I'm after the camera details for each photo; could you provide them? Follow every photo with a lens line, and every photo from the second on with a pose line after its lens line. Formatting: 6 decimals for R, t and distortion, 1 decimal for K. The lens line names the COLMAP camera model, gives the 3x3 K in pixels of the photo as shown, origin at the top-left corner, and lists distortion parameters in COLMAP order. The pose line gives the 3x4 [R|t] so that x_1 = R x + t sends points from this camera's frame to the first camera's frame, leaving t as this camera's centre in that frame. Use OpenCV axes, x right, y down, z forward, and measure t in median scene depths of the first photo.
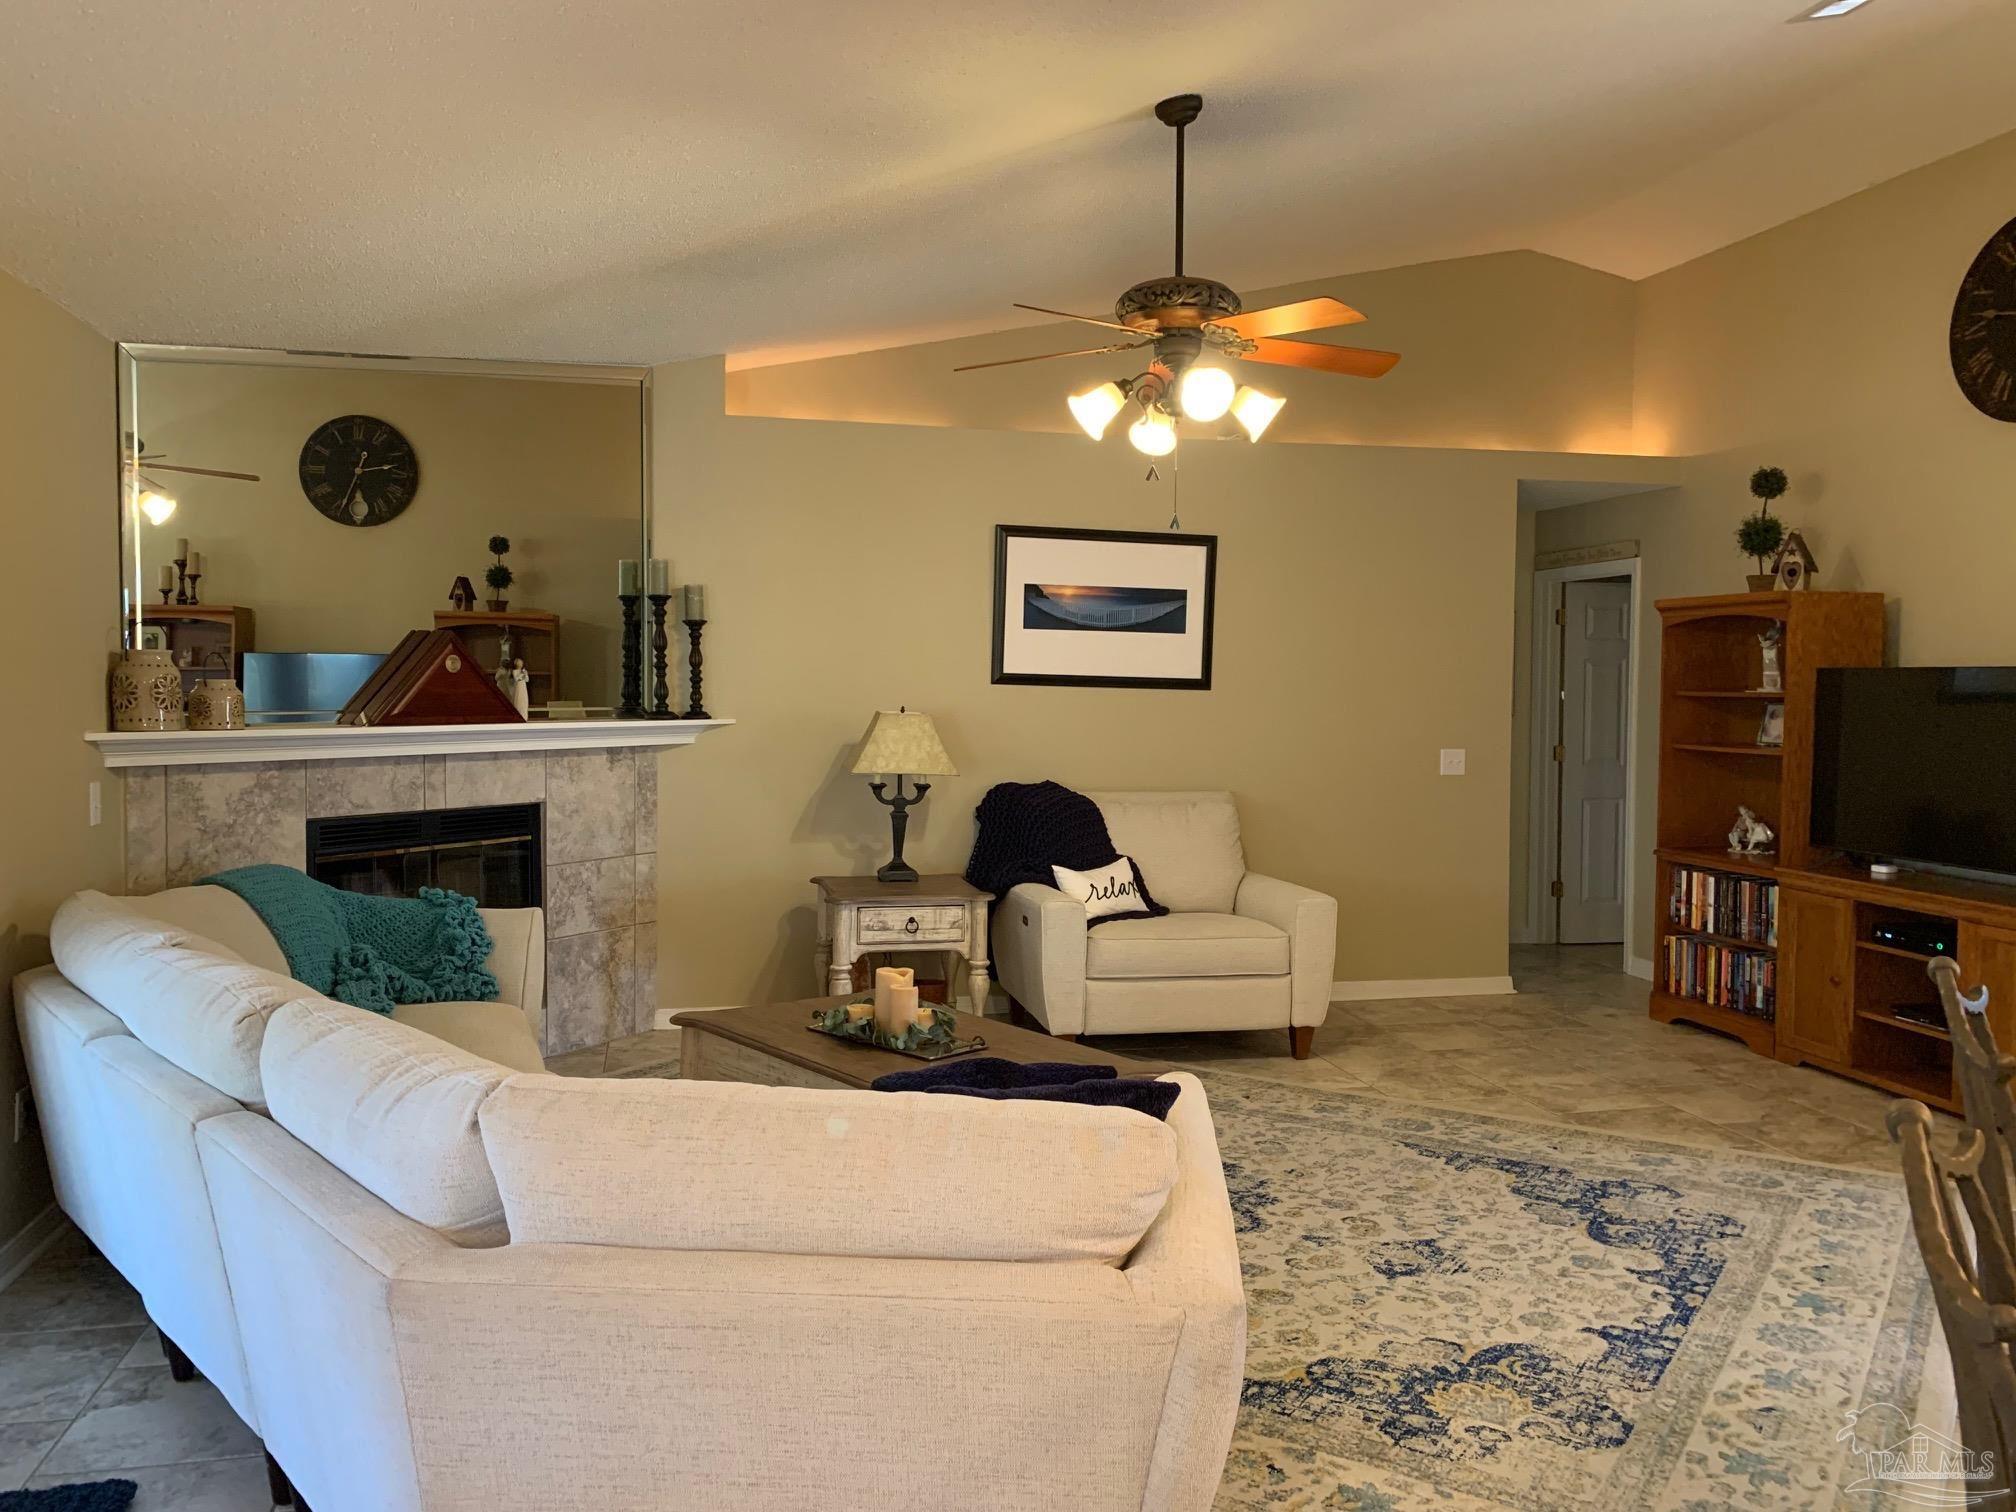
lens RADIAL K [[1548.7, 0, 1016.4], [0, 1548.7, 734.3], [0, 0, 1]] dist [0.026921, -0.025310]
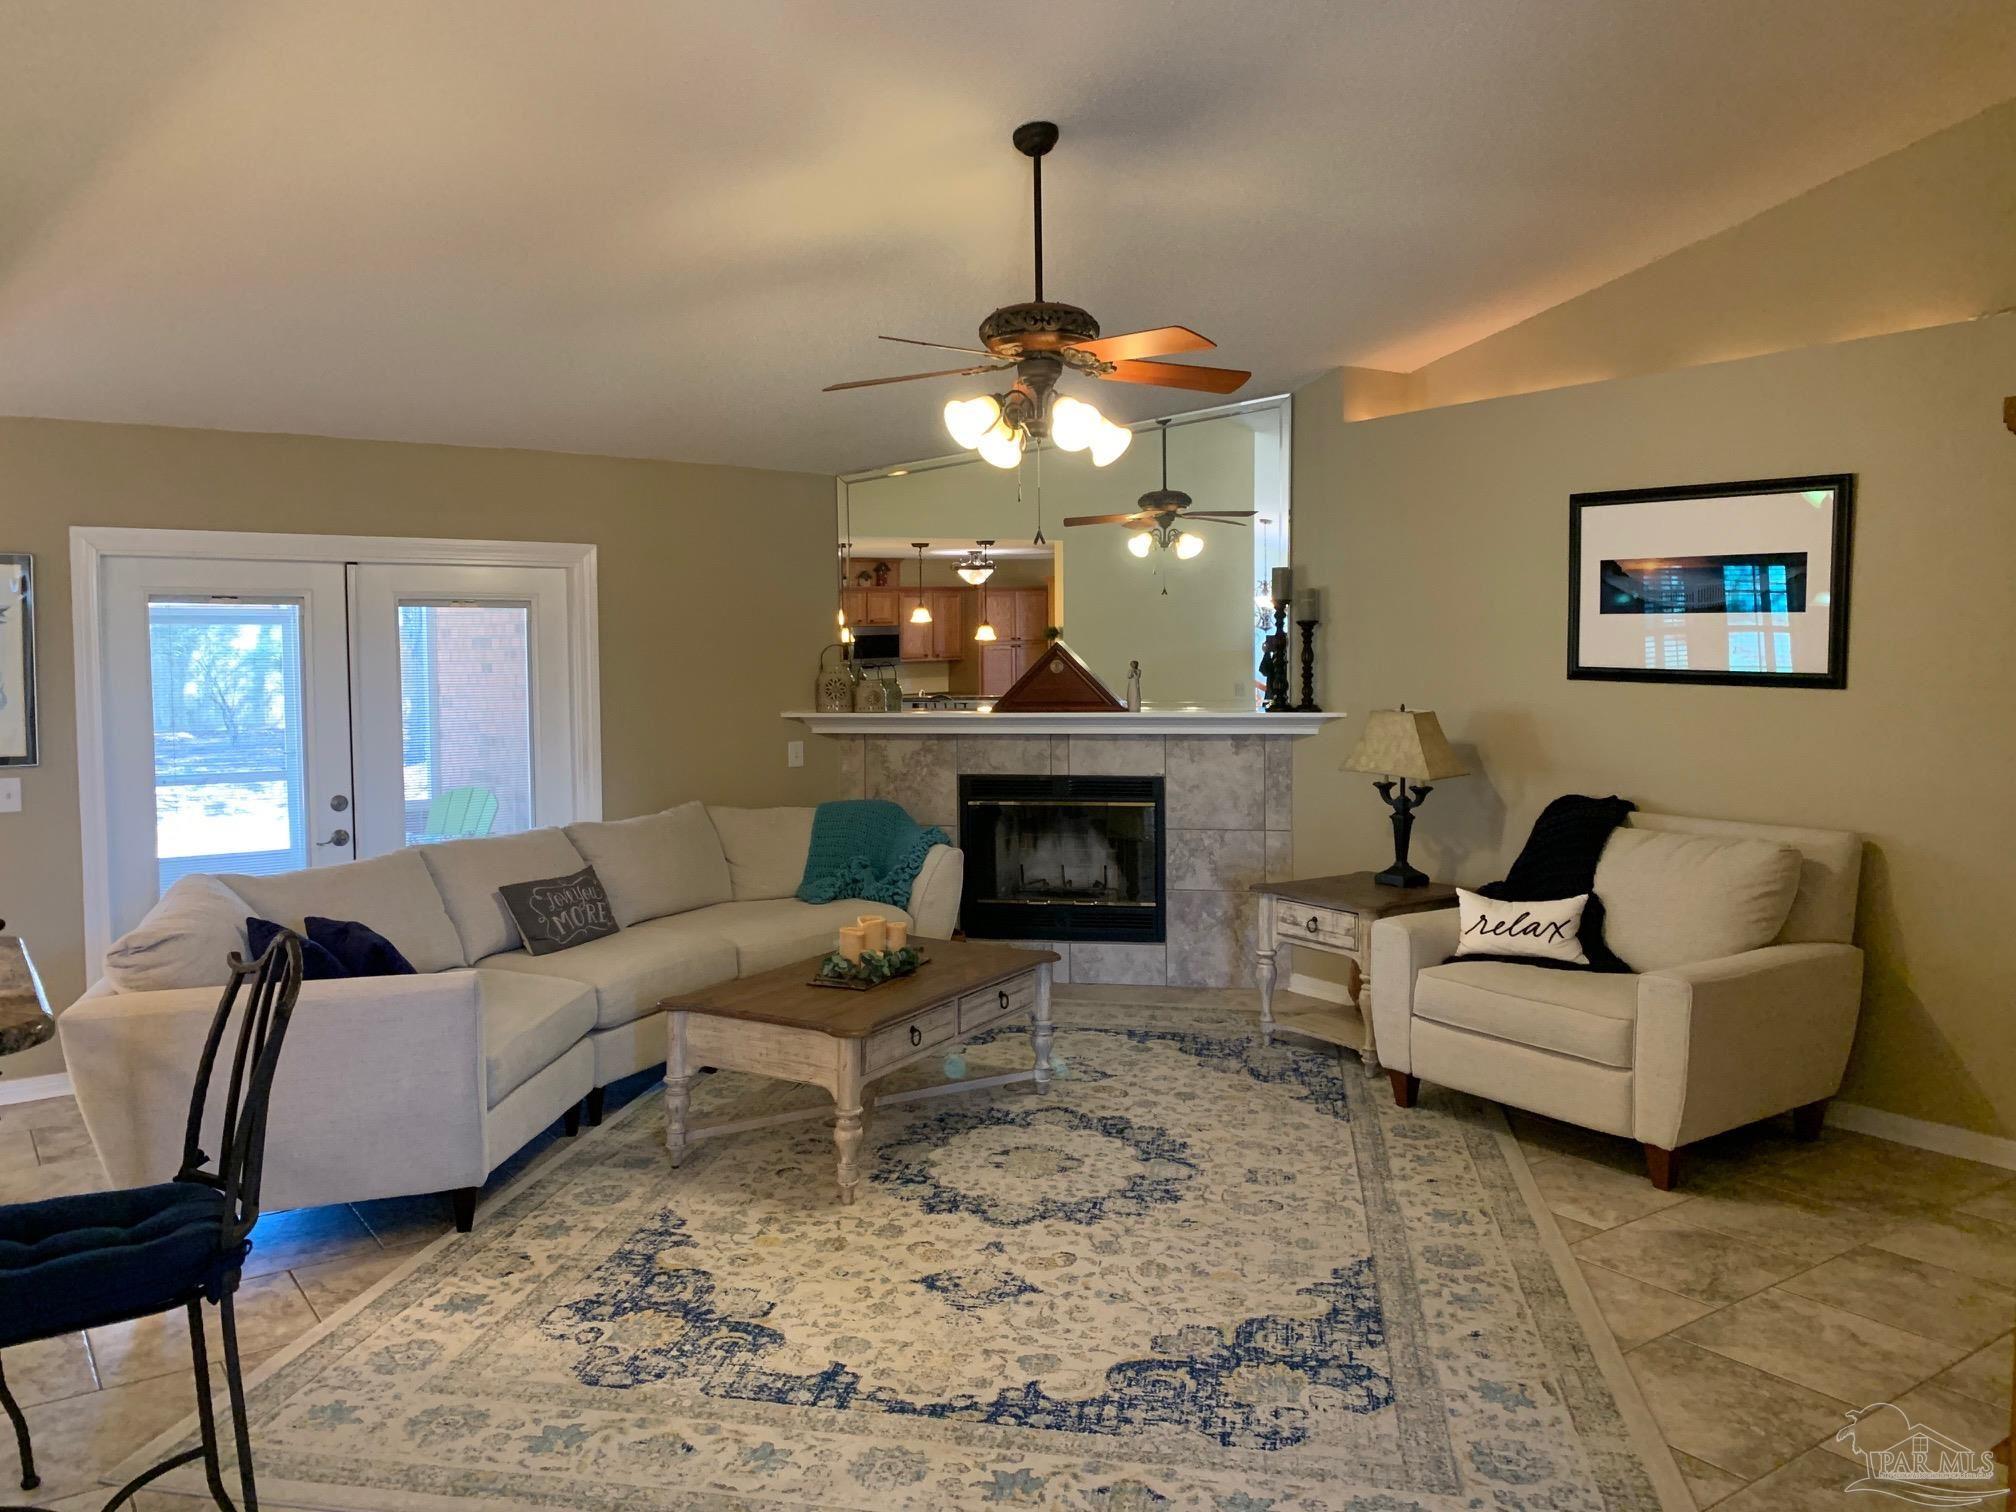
lens RADIAL K [[1548.7, 0, 1005.8], [0, 1548.7, 765.7], [0, 0, 1]] dist [0.026921, -0.025310]
pose [[0.372779, 0.061158, -0.925903, 0.904283], [-0.018035, 0.998115, 0.058666, -0.039535], [0.927745, -0.005171, 0.373179, 0.511274]]
